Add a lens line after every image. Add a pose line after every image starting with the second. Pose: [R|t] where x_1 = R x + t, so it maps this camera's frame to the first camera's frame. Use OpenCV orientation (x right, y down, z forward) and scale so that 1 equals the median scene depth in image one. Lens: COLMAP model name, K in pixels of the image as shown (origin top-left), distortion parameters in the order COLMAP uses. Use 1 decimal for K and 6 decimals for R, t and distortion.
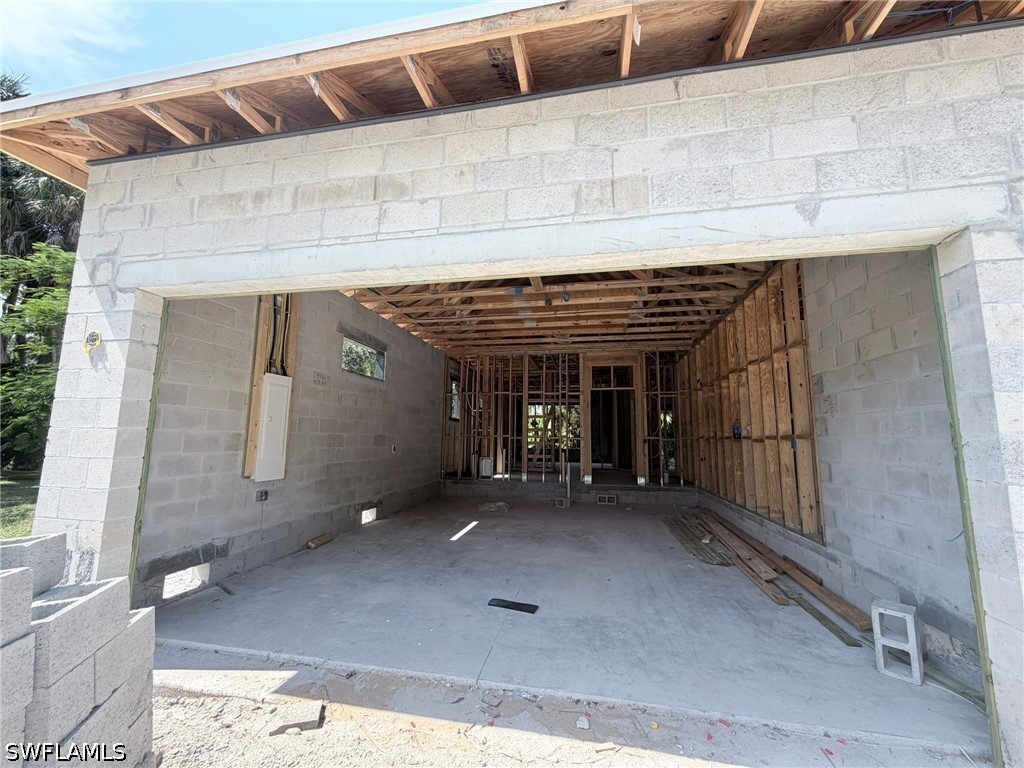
lens RADIAL K [[406.3, 0, 512.6], [0, 406.3, 384.5], [0, 0, 1]] dist [-0.002574, -0.000016]
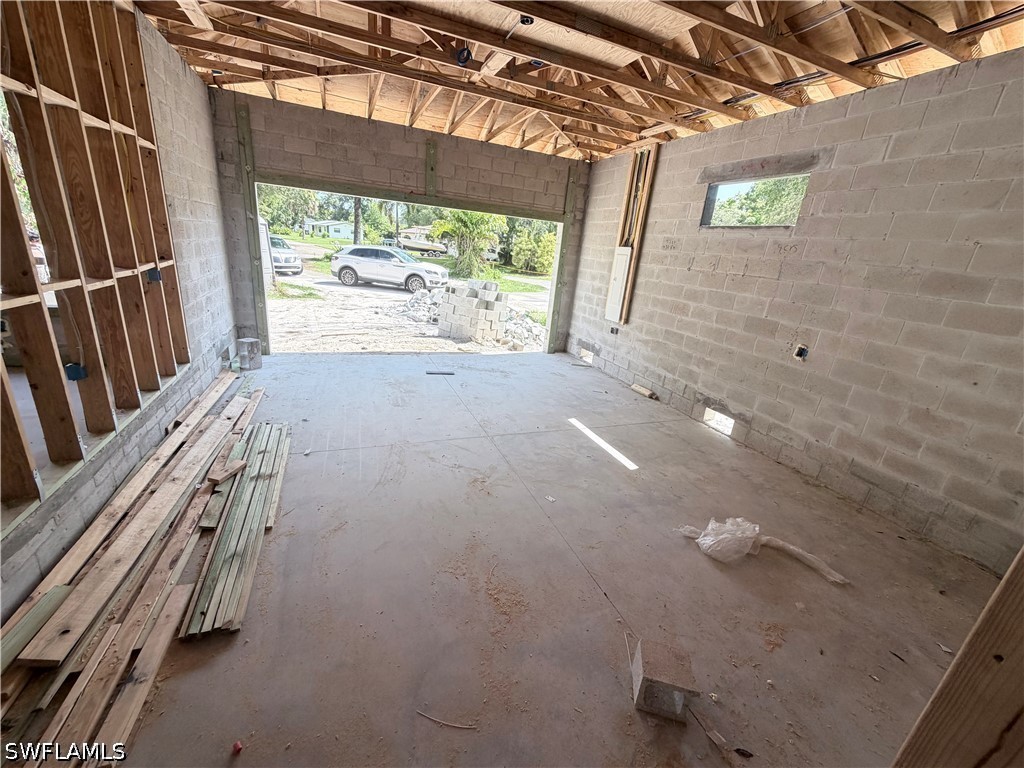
lens RADIAL K [[406.3, 0, 509.3], [0, 406.3, 382.6], [0, 0, 1]] dist [-0.002574, -0.000016]
pose [[-0.843912, 0.077628, -0.530836, 0.438270], [-0.035624, 0.979183, 0.199828, 0.138509], [0.535298, 0.187547, -0.823579, 1.670826]]
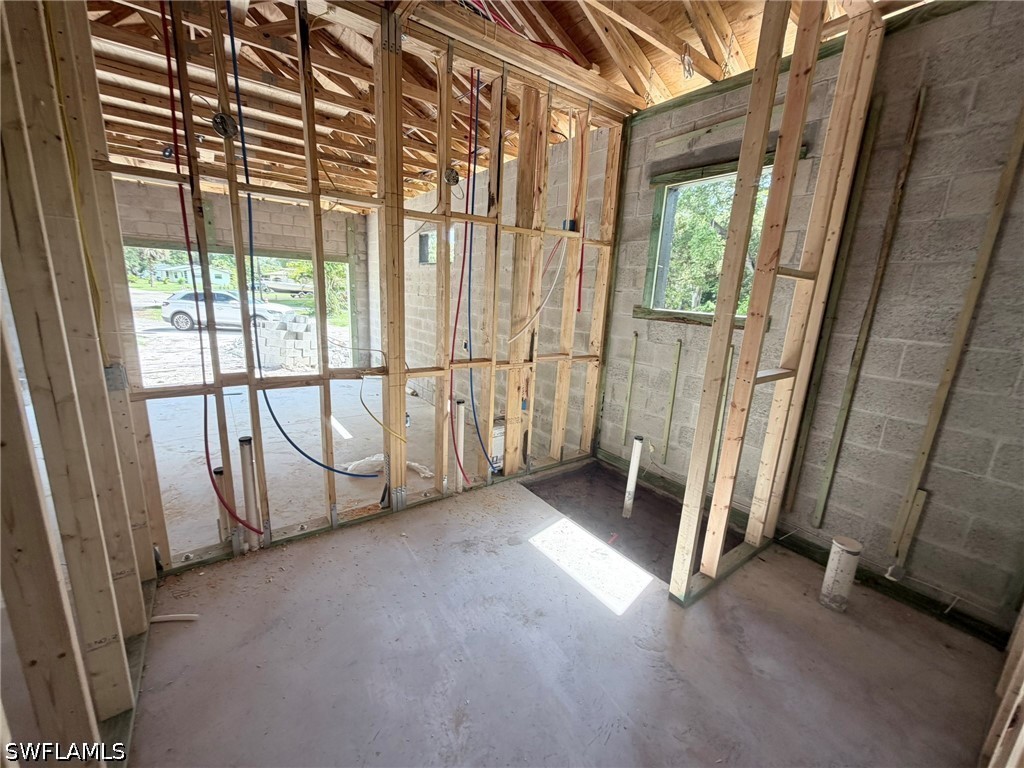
lens RADIAL K [[406.3, 0, 512.3], [0, 406.3, 384.2], [0, 0, 1]] dist [-0.002574, -0.000016]
pose [[-0.690769, 0.116467, -0.713635, 0.297404], [0.037904, 0.991418, 0.125113, 0.183620], [0.722082, 0.059375, -0.689255, 2.172617]]
